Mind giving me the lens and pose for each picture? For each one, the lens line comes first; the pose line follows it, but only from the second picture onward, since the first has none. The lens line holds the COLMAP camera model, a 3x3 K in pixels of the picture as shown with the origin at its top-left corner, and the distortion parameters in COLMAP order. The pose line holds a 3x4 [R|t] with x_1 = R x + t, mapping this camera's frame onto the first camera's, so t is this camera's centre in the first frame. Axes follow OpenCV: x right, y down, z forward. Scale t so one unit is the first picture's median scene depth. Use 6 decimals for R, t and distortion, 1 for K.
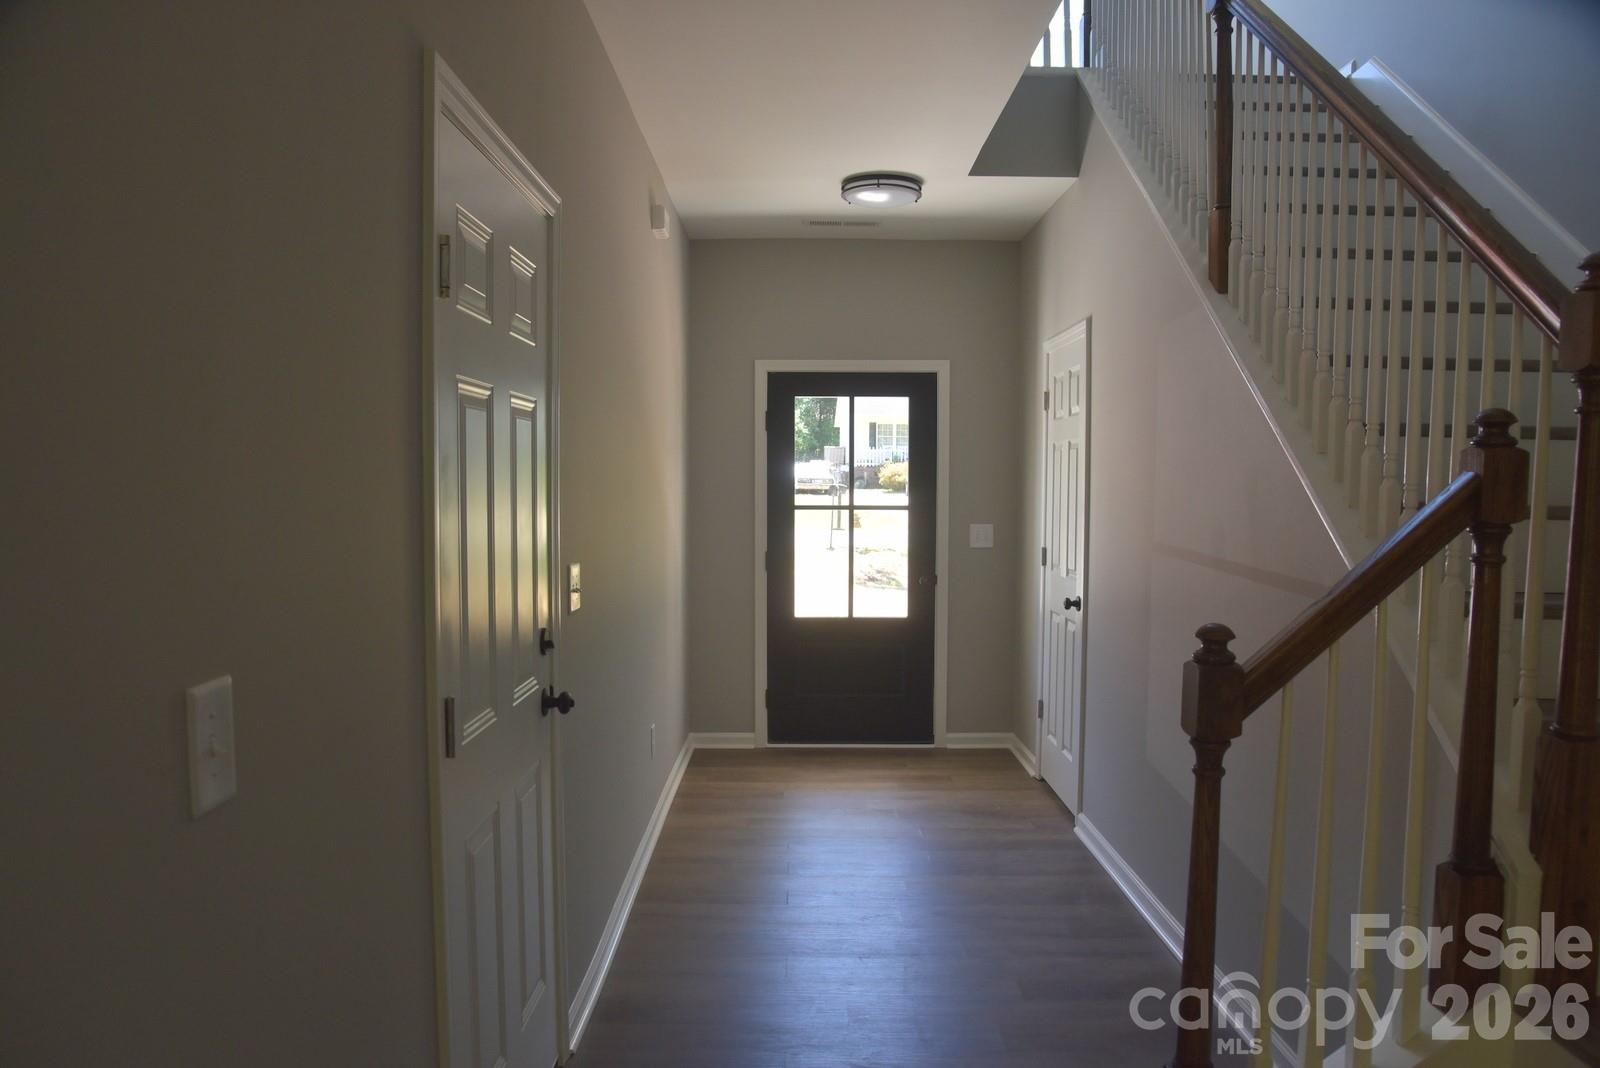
lens RADIAL K [[1119.5, 0, 796.2], [0, 1119.5, 555.8], [0, 0, 1]] dist [-0.112388, 0.076245]
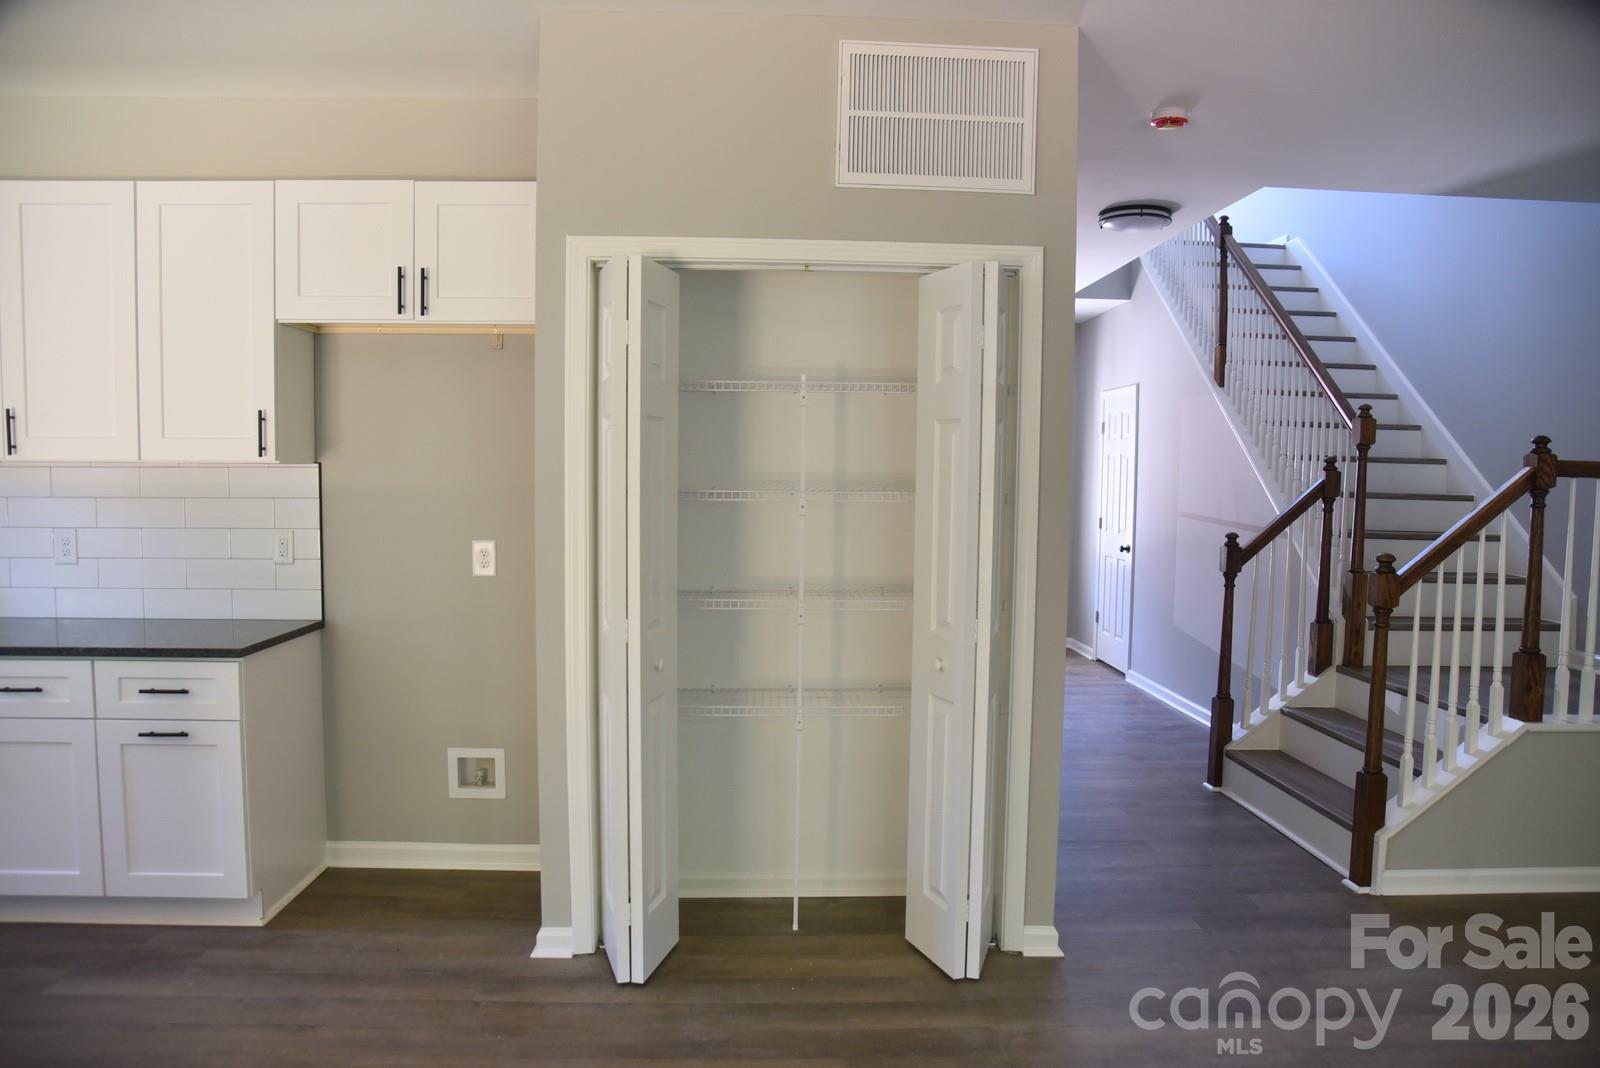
lens RADIAL K [[1119.5, 0, 796.2], [0, 1119.5, 555.8], [0, 0, 1]] dist [-0.112388, 0.076245]
pose [[0.998955, 0.003935, 0.045534, -0.482631], [-0.004414, 0.999936, 0.010420, 0.054523], [-0.045490, -0.010610, 0.998908, -0.988186]]
